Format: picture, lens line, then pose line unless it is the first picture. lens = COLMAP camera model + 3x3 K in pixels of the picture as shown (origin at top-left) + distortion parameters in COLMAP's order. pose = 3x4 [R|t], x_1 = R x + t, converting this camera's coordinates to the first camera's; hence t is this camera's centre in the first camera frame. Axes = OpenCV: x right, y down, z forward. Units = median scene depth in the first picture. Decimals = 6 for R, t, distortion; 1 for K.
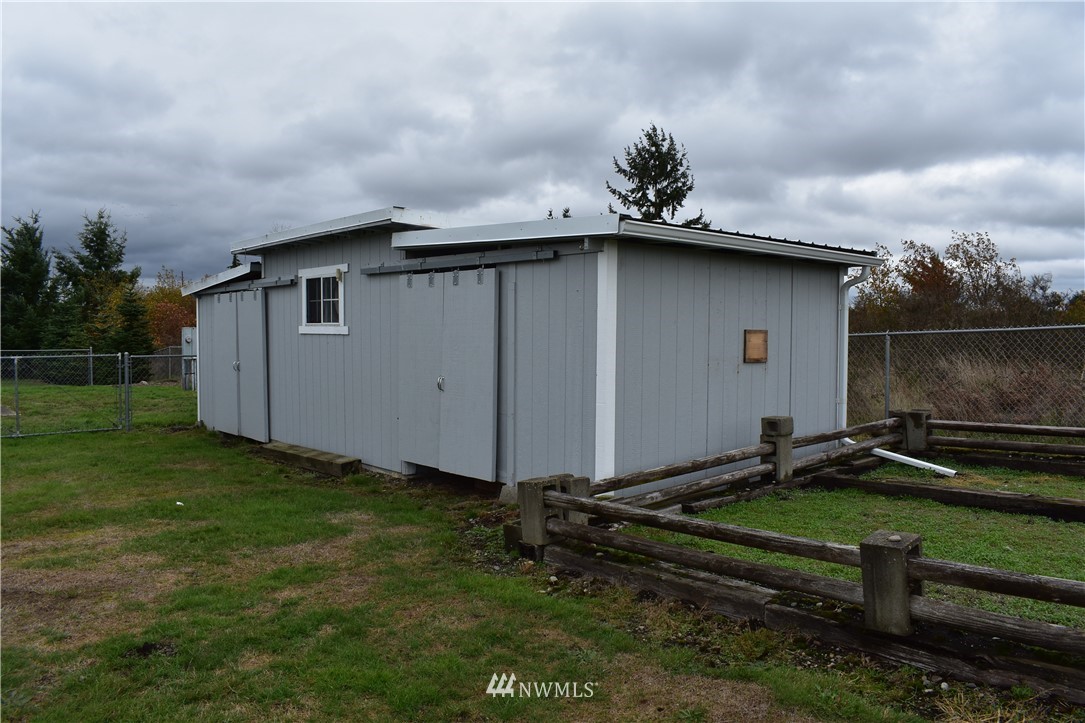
lens RADIAL K [[843.3, 0, 542.5], [0, 843.3, 361.5], [0, 0, 1]] dist [-0.085939, 0.002730]
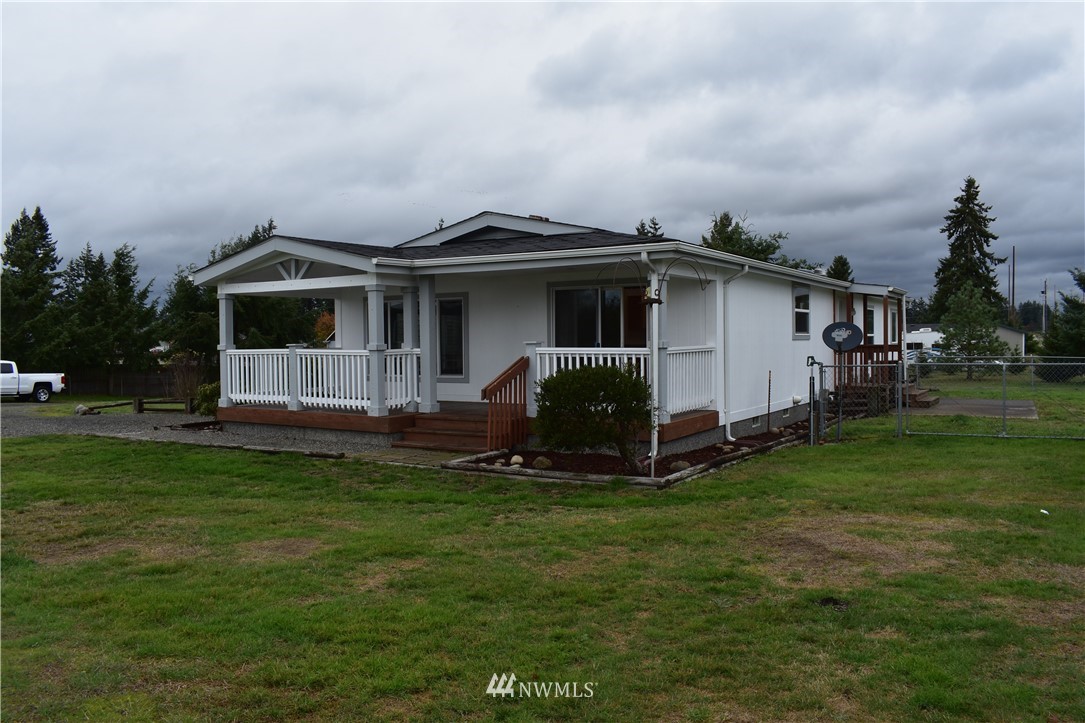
lens RADIAL K [[843.3, 0, 542.5], [0, 843.3, 361.5], [0, 0, 1]] dist [-0.085939, 0.002730]
pose [[0.335855, 0.014754, -0.941798, 0.495859], [-0.020263, 0.999759, 0.008436, -0.013536], [0.941696, 0.016250, 0.336073, 0.142879]]
